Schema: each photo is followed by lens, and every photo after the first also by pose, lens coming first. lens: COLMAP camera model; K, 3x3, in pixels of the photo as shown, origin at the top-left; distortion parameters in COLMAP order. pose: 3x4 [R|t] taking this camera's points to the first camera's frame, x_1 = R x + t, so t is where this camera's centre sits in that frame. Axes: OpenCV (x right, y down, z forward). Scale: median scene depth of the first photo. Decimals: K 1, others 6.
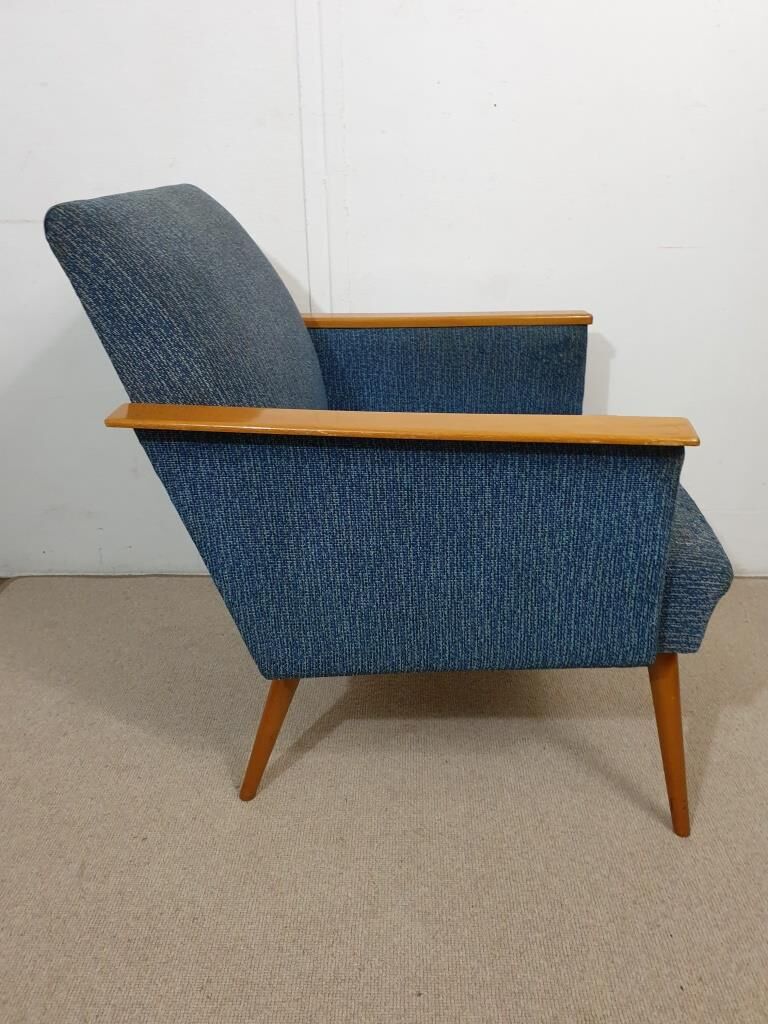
lens RADIAL K [[825.4, 0, 385.2], [0, 825.4, 510.6], [0, 0, 1]] dist [0.015701, 0.034334]
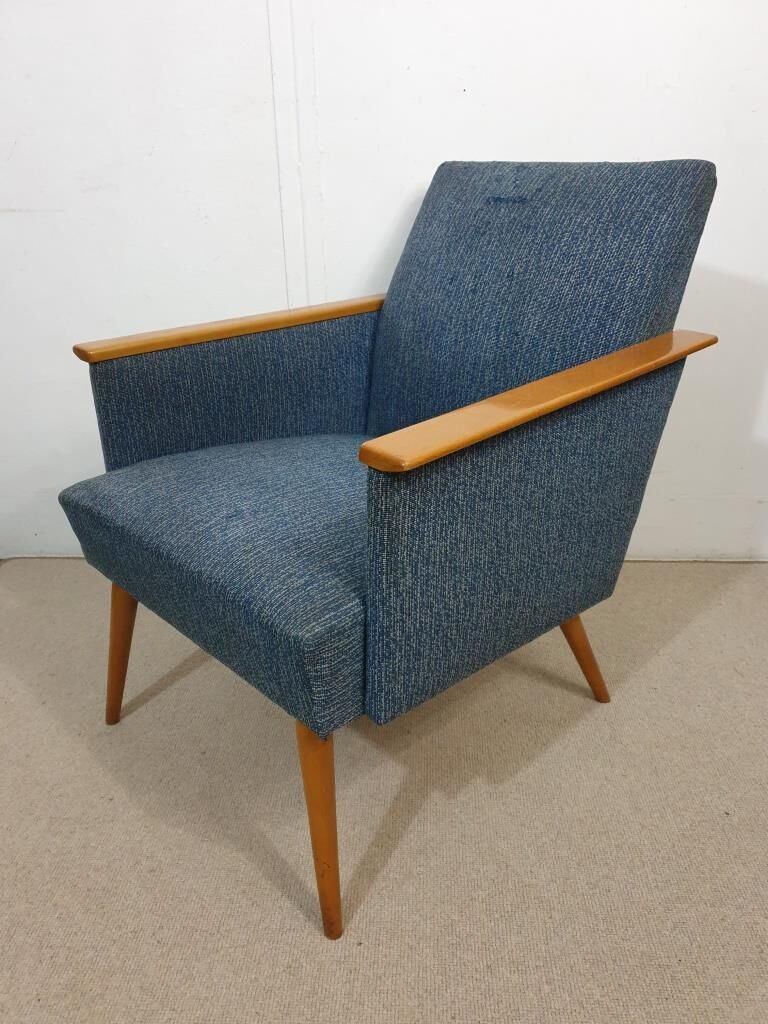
lens RADIAL K [[825.4, 0, 374.1], [0, 825.4, 516.2], [0, 0, 1]] dist [0.015701, 0.034334]
pose [[0.999271, 0.003975, -0.037960, 0.074063], [-0.003899, 0.999990, 0.002079, 0.036379], [0.037968, -0.001929, 0.999277, -0.023483]]
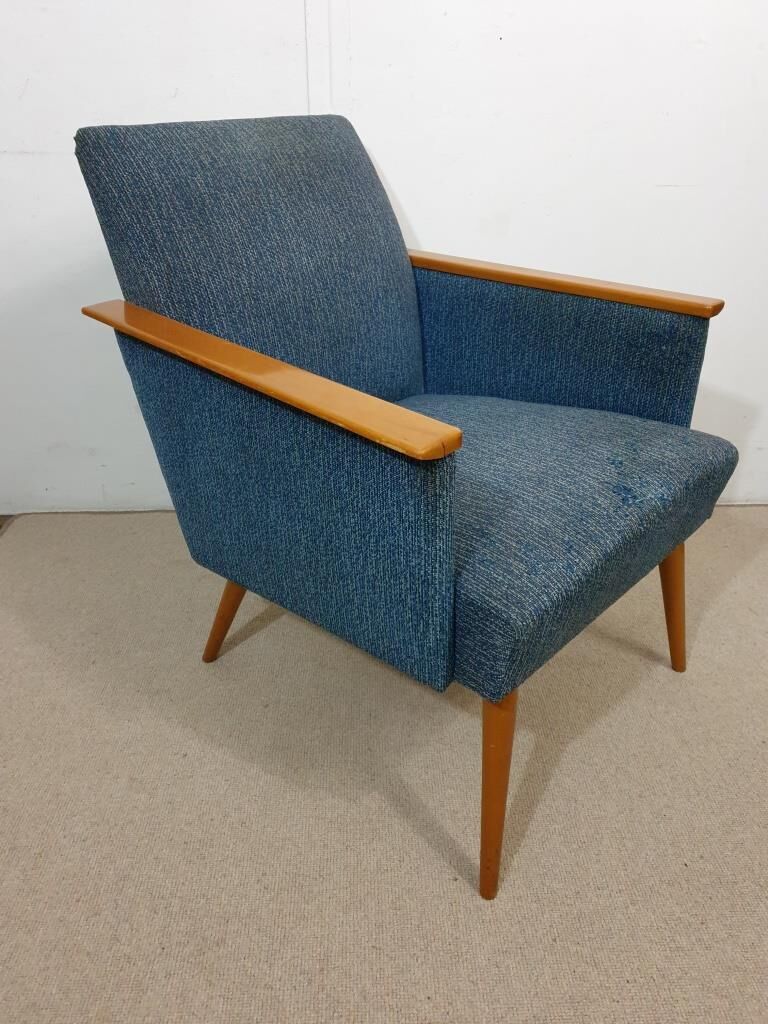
lens RADIAL K [[825.4, 0, 380.7], [0, 825.4, 512.0], [0, 0, 1]] dist [0.015701, 0.034334]
pose [[0.998590, -0.012946, 0.051475, -0.085297], [0.008747, 0.996677, 0.080978, -0.000822], [-0.052352, -0.080414, 0.995386, -0.048113]]
